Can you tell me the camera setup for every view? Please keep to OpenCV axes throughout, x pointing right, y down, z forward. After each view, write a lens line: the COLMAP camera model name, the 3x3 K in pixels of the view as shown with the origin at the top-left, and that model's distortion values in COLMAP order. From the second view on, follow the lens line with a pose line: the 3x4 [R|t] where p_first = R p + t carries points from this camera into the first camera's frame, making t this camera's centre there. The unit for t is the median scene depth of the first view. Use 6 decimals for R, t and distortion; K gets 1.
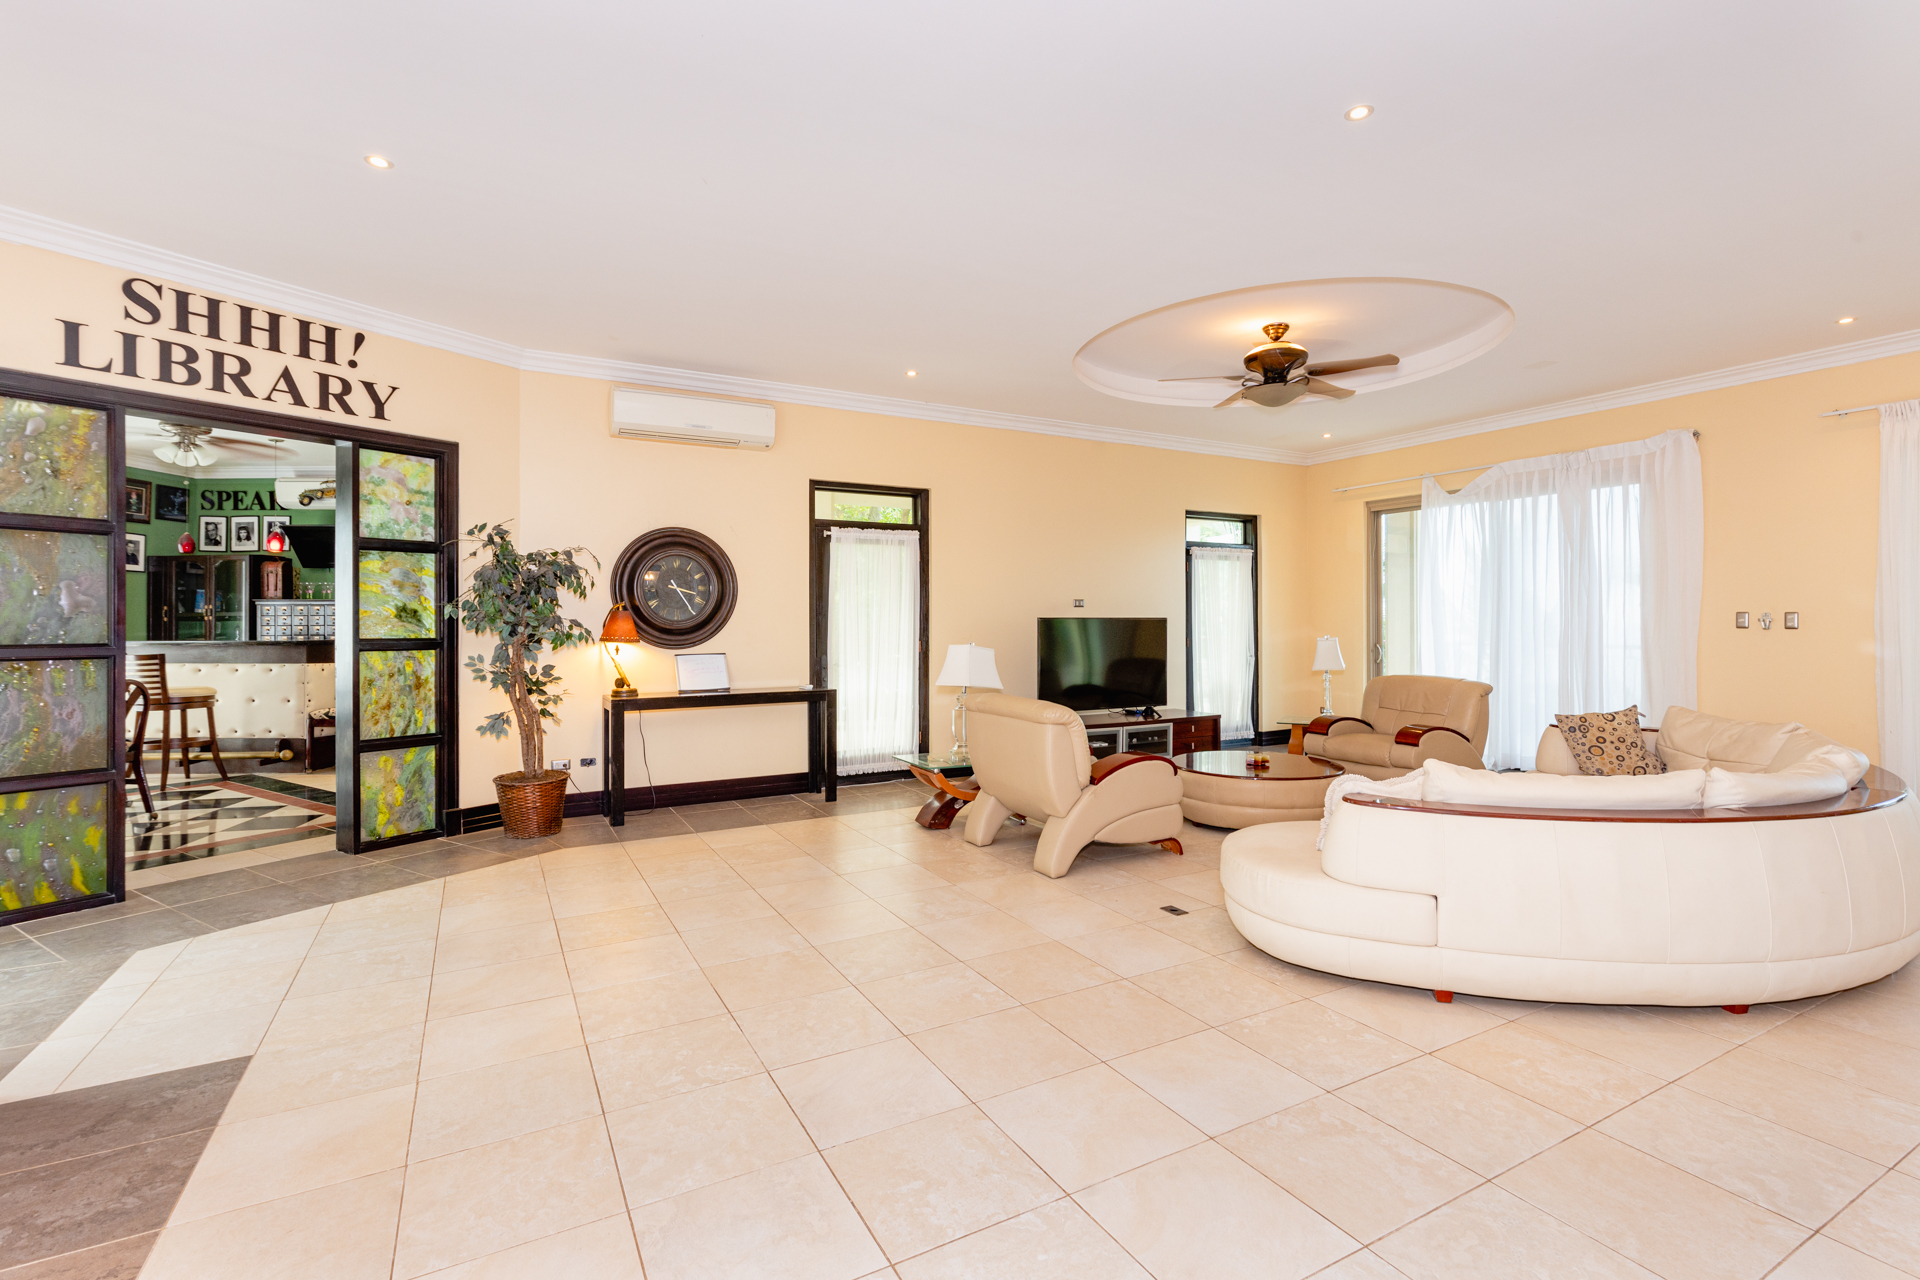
lens RADIAL K [[889.4, 0, 988.7], [0, 889.4, 615.5], [0, 0, 1]] dist [-0.002633, -0.000666]
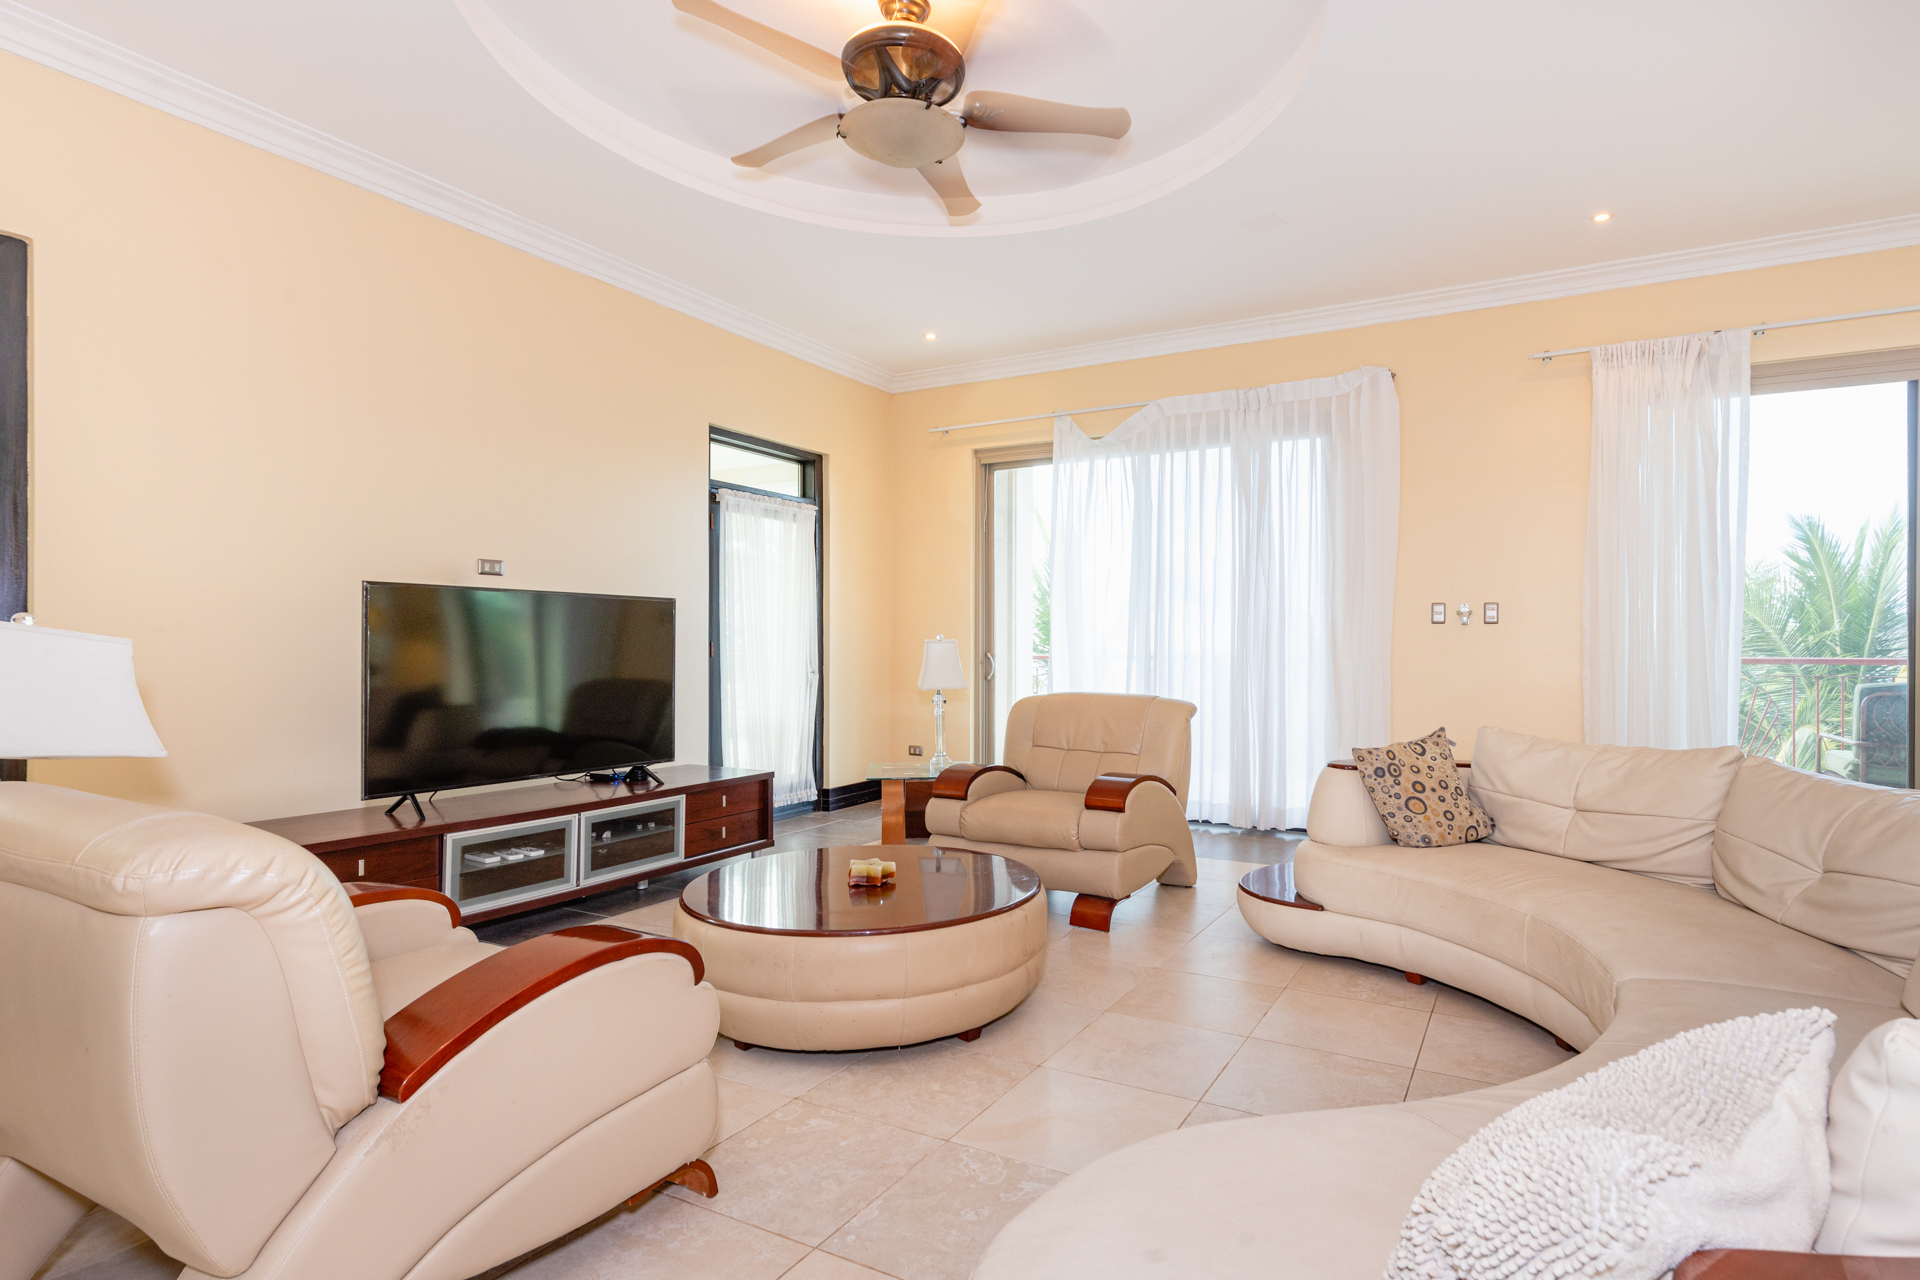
lens RADIAL K [[947.0, 0, 1043.9], [0, 947.0, 643.5], [0, 0, 1]] dist [-0.000360, -0.000095]
pose [[0.842296, 0.004608, 0.538996, 0.080101], [-0.005165, 0.999987, -0.000477, 0.028940], [-0.538991, -0.002383, 0.842308, 0.399259]]
